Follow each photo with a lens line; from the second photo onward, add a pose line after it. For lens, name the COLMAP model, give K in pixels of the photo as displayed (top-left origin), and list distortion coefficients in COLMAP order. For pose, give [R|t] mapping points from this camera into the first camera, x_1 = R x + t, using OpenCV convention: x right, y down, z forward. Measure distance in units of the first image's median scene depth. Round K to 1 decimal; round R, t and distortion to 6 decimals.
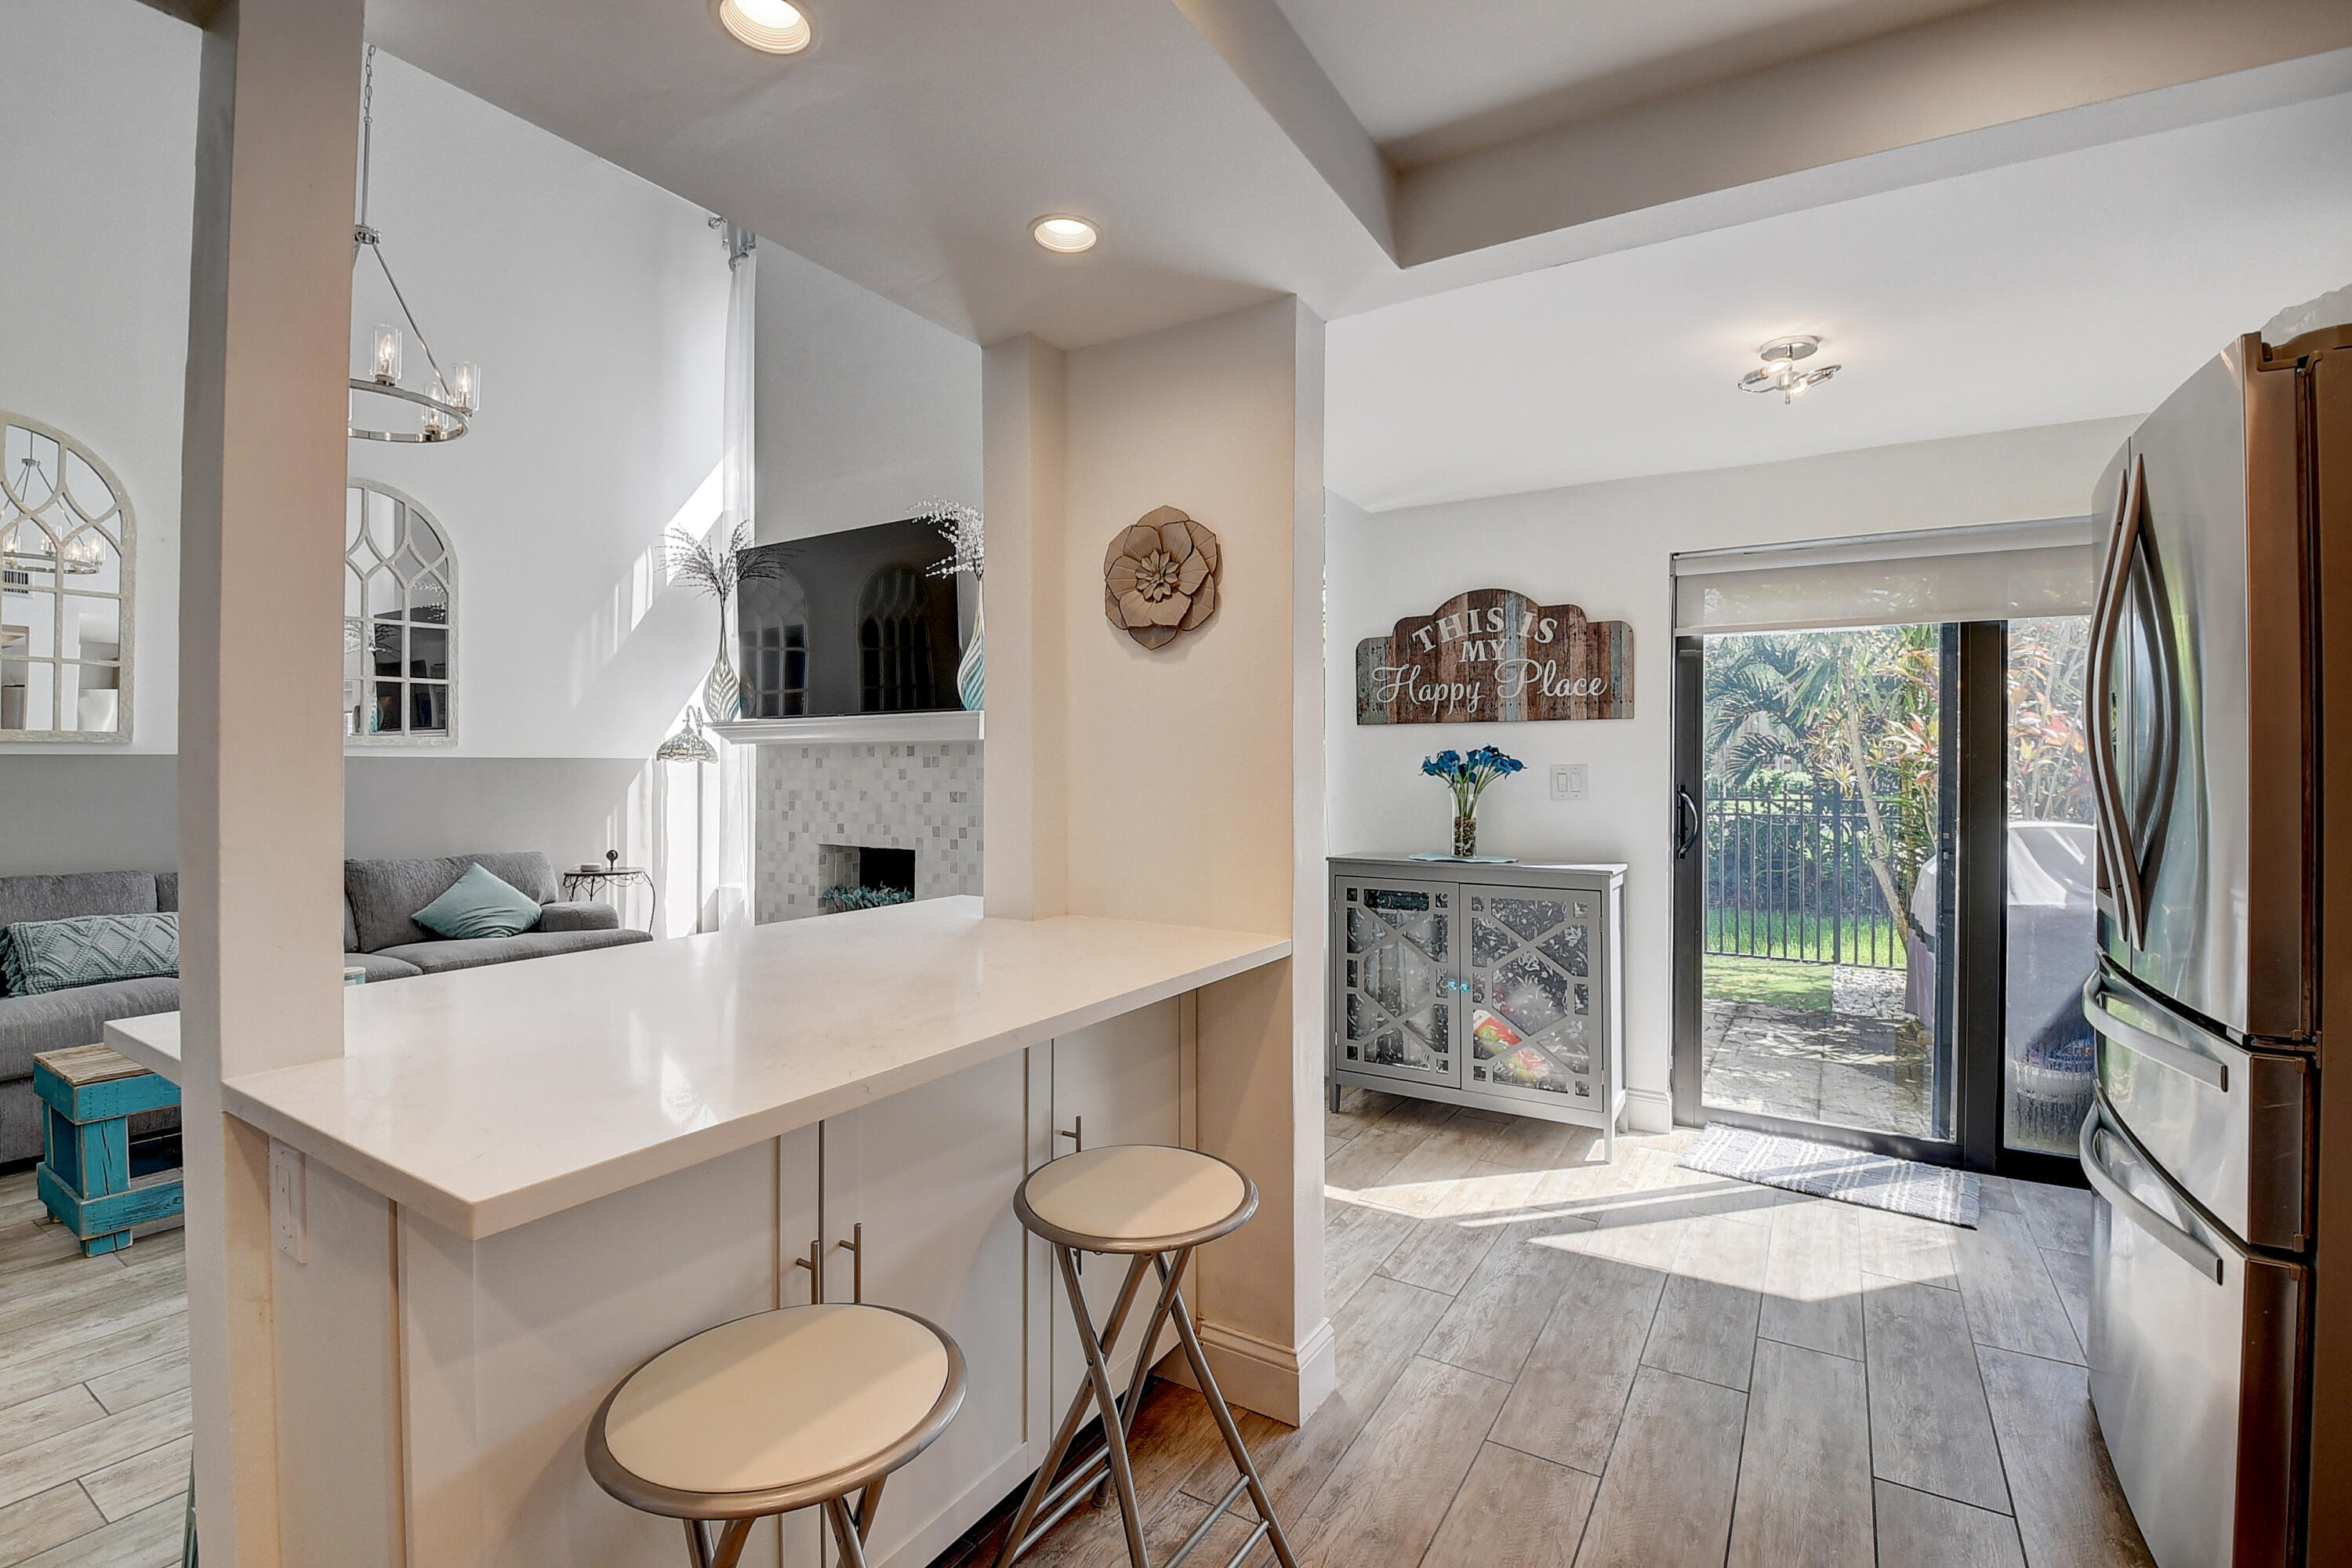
lens RADIAL K [[1035.5, 0, 1166.7], [0, 1035.5, 755.8], [0, 0, 1]] dist [0.010354, -0.024608]
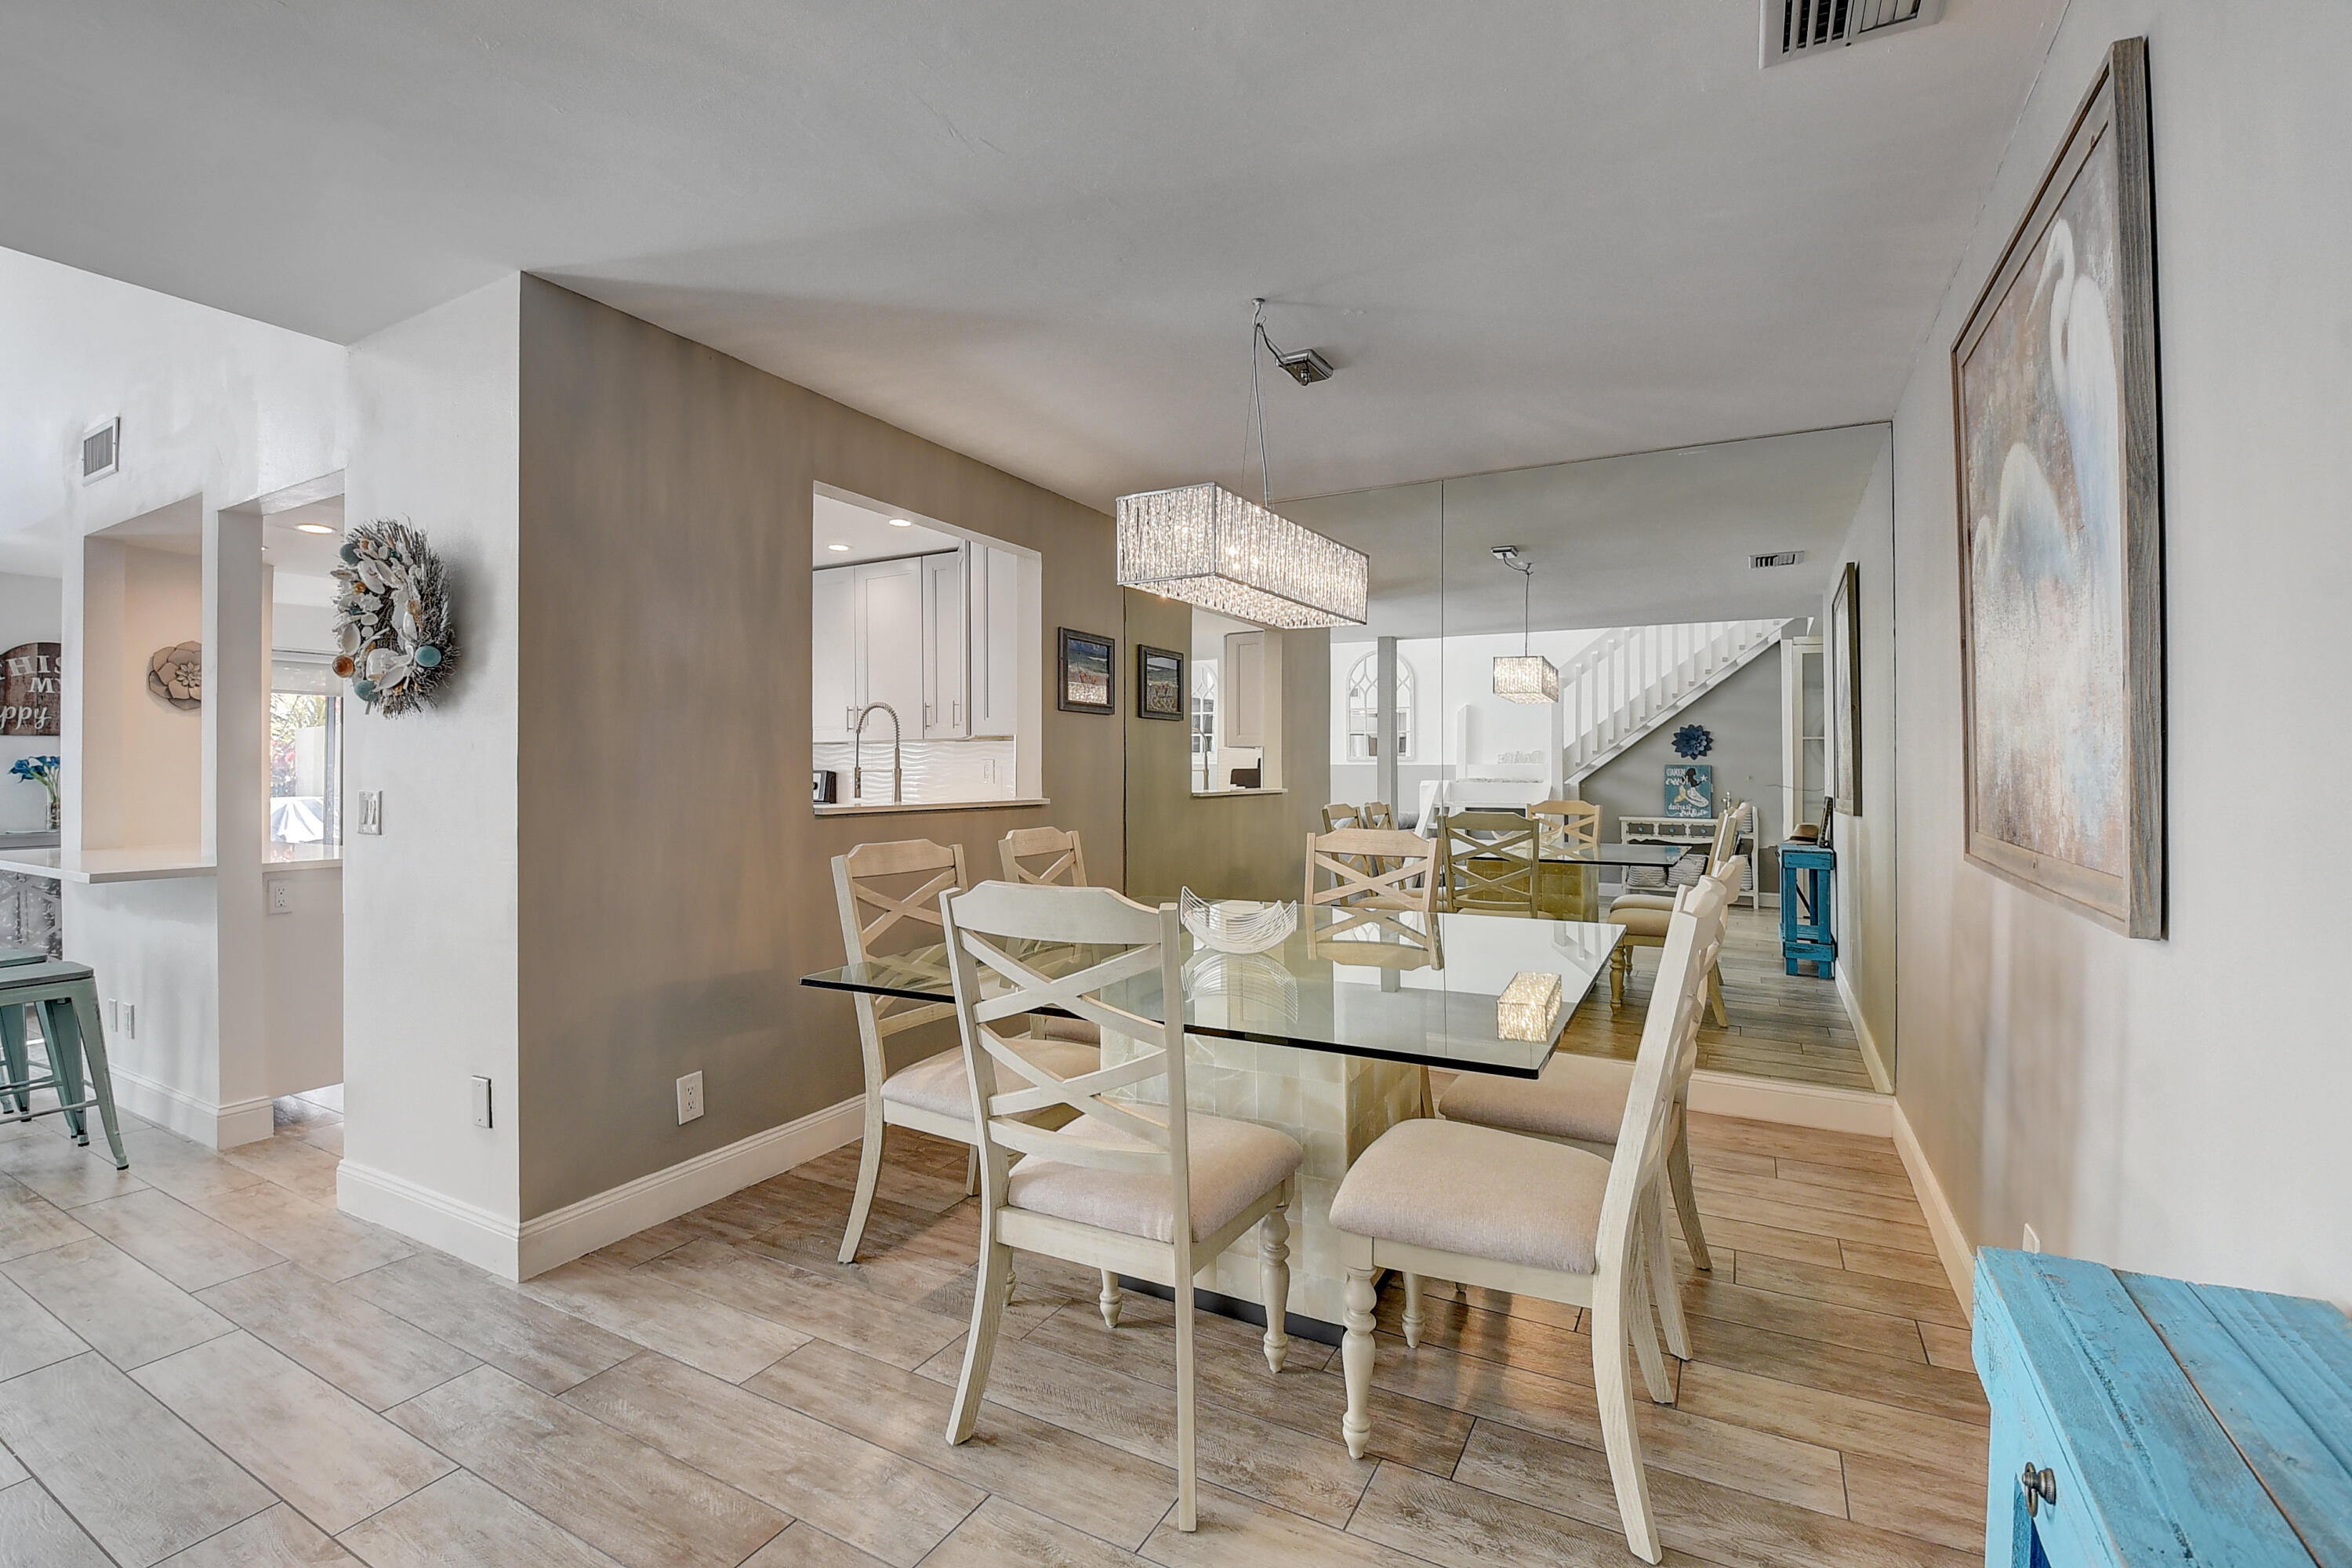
lens RADIAL K [[1053.7, 0, 1169.3], [0, 1053.7, 755.6], [0, 0, 1]] dist [0.031899, -0.025929]
pose [[-0.057204, 0.009592, 0.998316, -1.196756], [-0.007595, 0.999921, -0.010043, -0.002557], [-0.998334, -0.008157, -0.057127, -0.436428]]
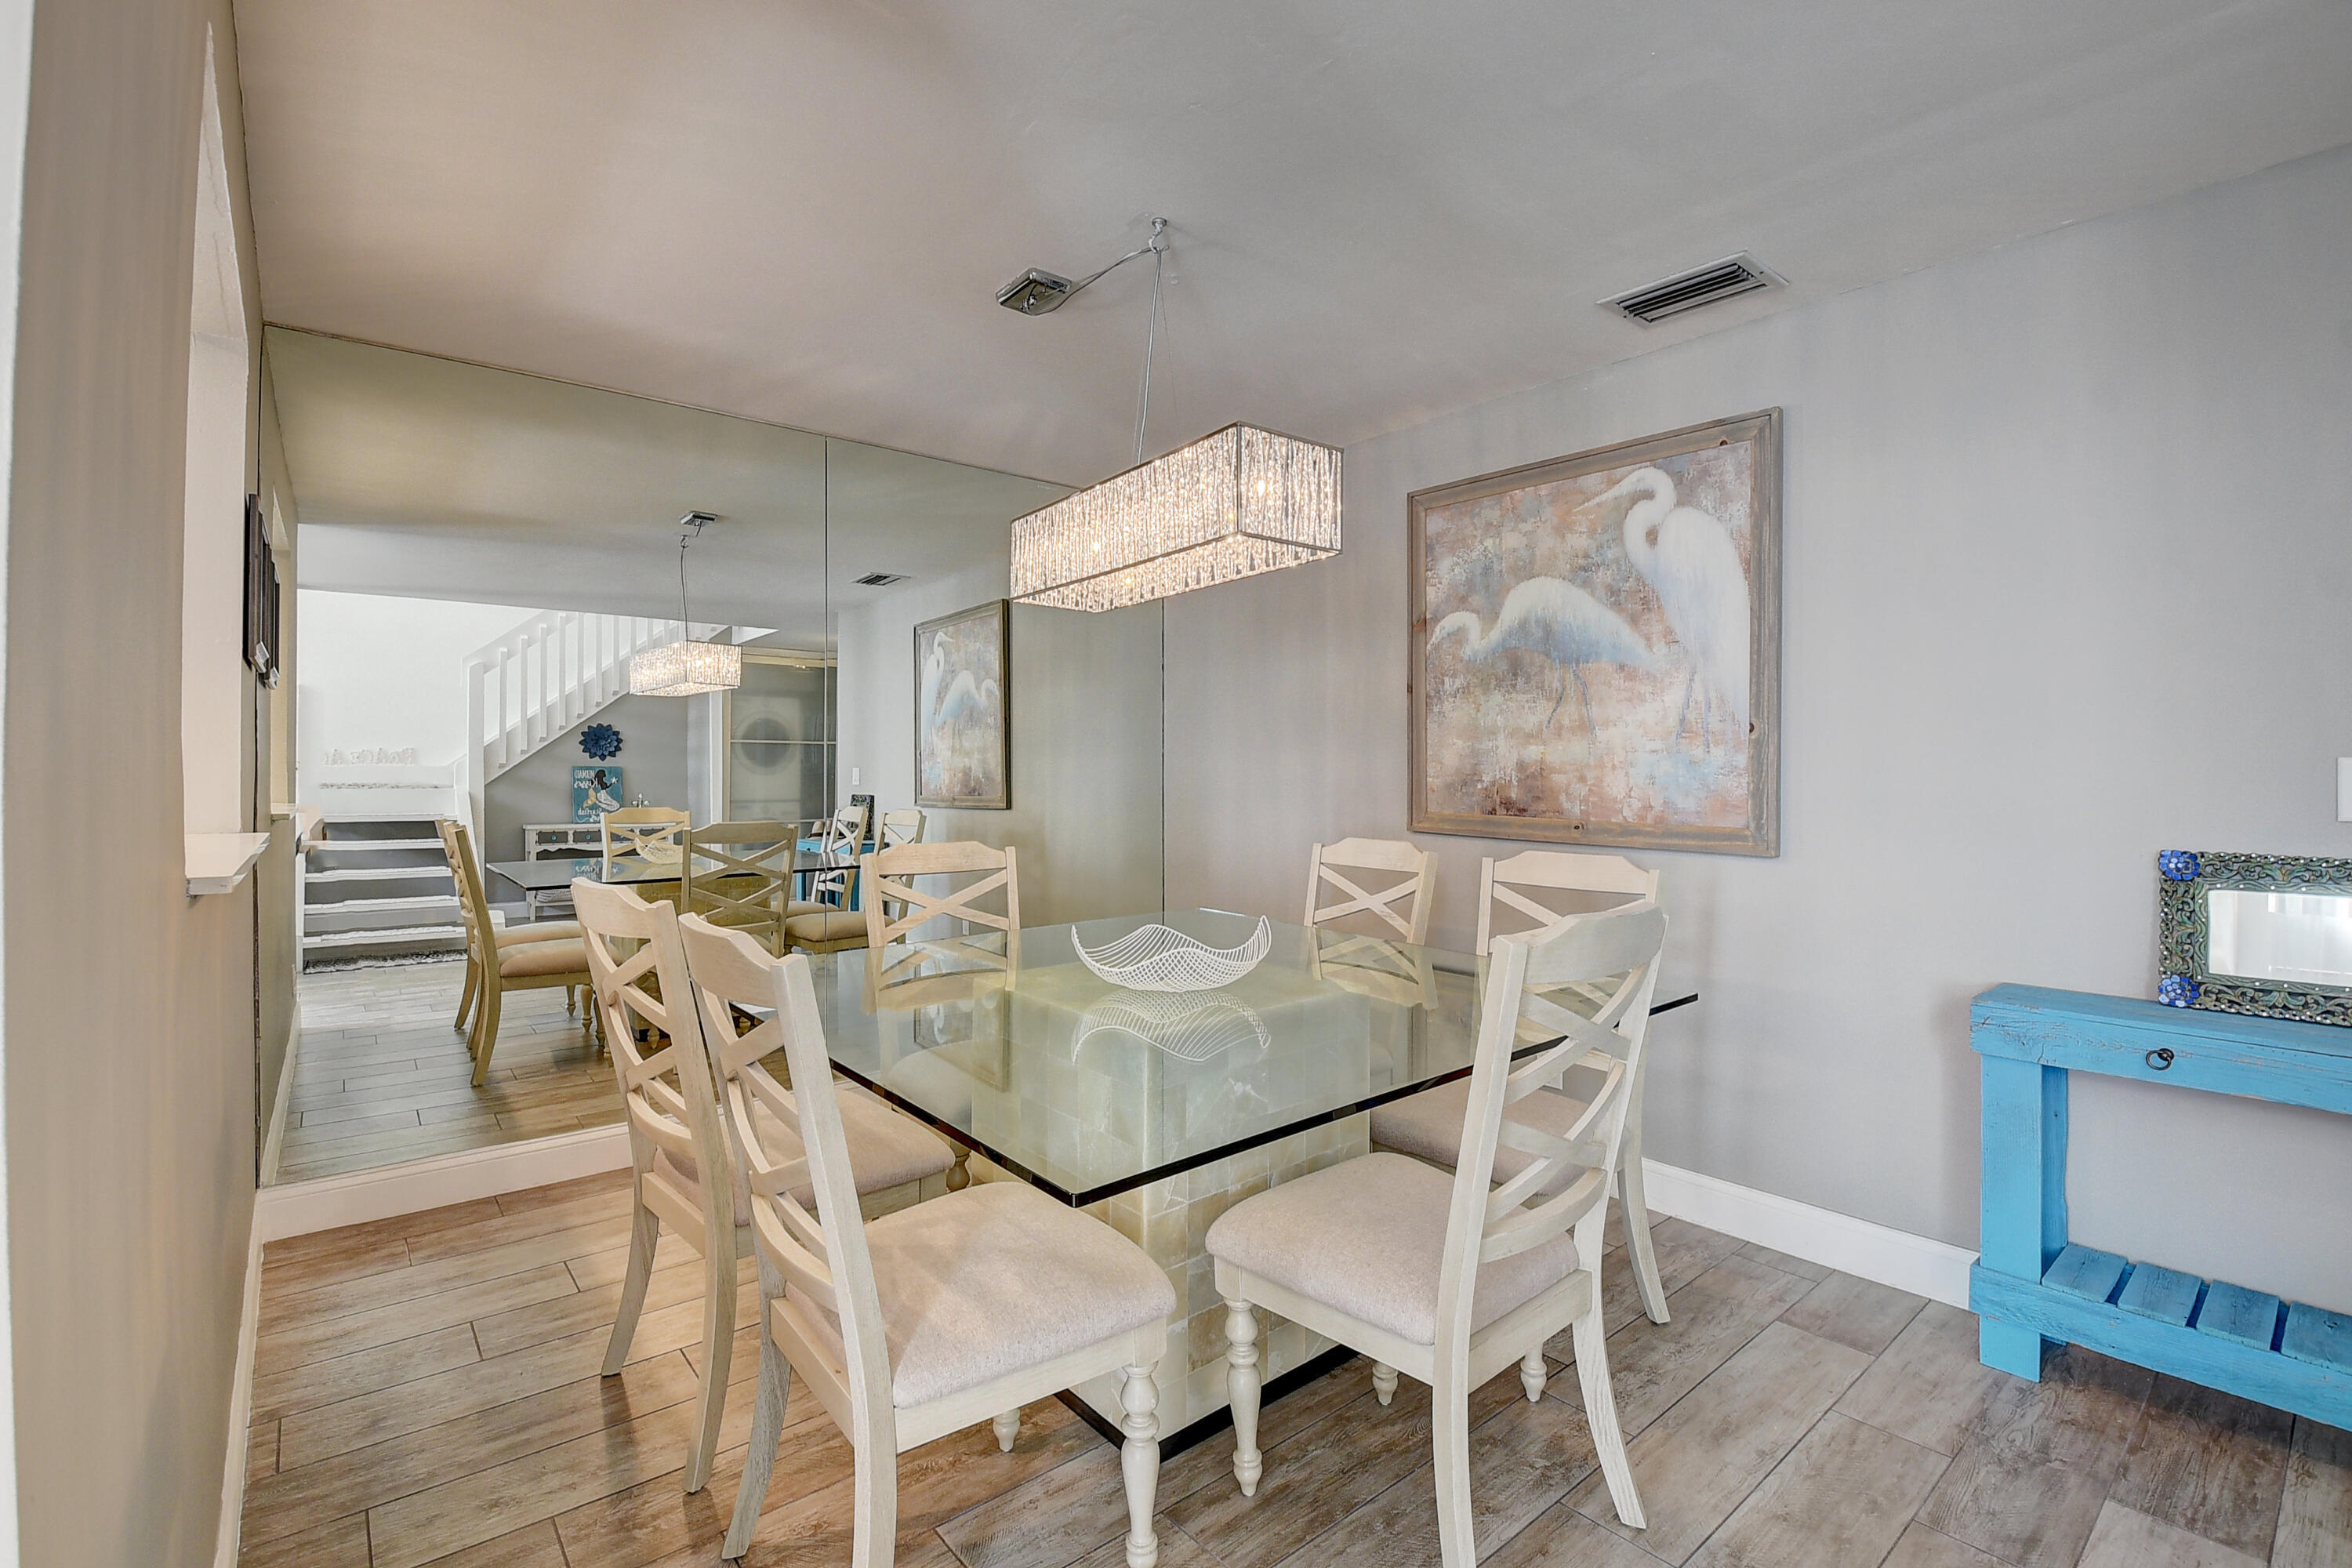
lens RADIAL K [[1053.7, 0, 1169.3], [0, 1053.7, 755.6], [0, 0, 1]] dist [0.031899, -0.025929]
pose [[-0.940653, -0.000103, 0.339369, -0.742924], [-0.007472, 0.999764, -0.020408, -0.000238], [-0.339287, -0.021732, -0.940432, -0.006943]]
